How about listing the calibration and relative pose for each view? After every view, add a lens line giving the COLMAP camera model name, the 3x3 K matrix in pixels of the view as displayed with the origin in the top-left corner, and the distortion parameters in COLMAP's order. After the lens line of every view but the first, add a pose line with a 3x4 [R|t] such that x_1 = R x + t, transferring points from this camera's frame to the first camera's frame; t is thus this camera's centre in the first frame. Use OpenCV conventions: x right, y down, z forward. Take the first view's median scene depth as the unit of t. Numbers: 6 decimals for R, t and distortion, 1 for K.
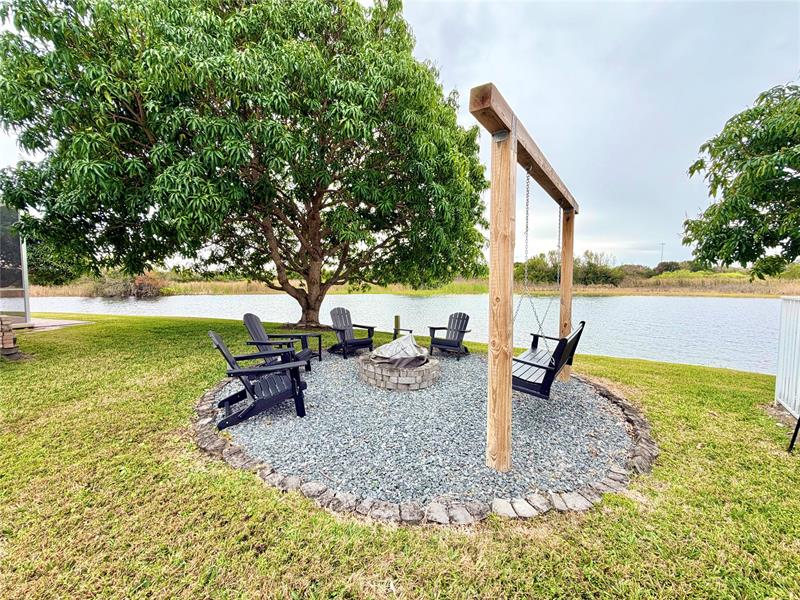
lens RADIAL K [[319.0, 0, 399.2], [0, 319.0, 301.9], [0, 0, 1]] dist [-0.001689, -0.000655]
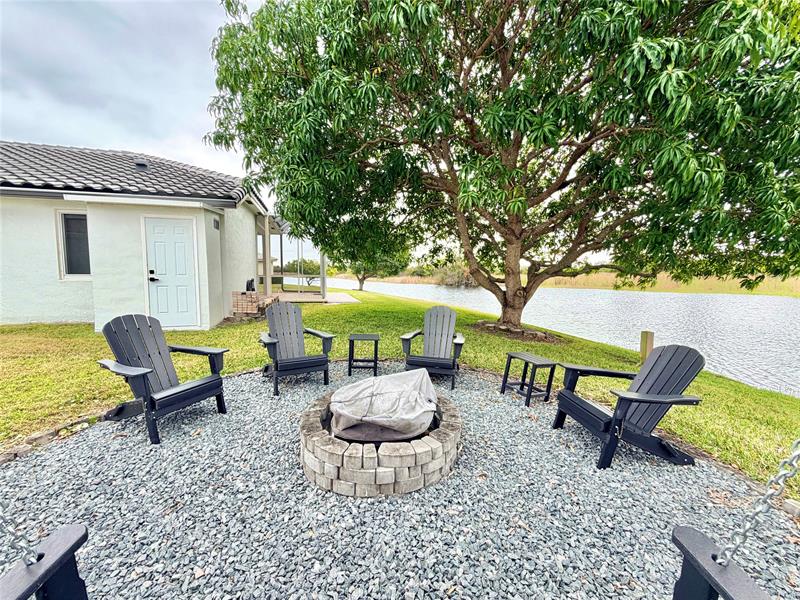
lens RADIAL K [[319.0, 0, 401.2], [0, 319.0, 301.7], [0, 0, 1]] dist [-0.001689, -0.000655]
pose [[0.647370, 0.064625, -0.759431, 0.273836], [-0.046957, 0.997888, 0.044888, -0.024420], [0.760728, 0.006601, 0.649038, 0.498834]]
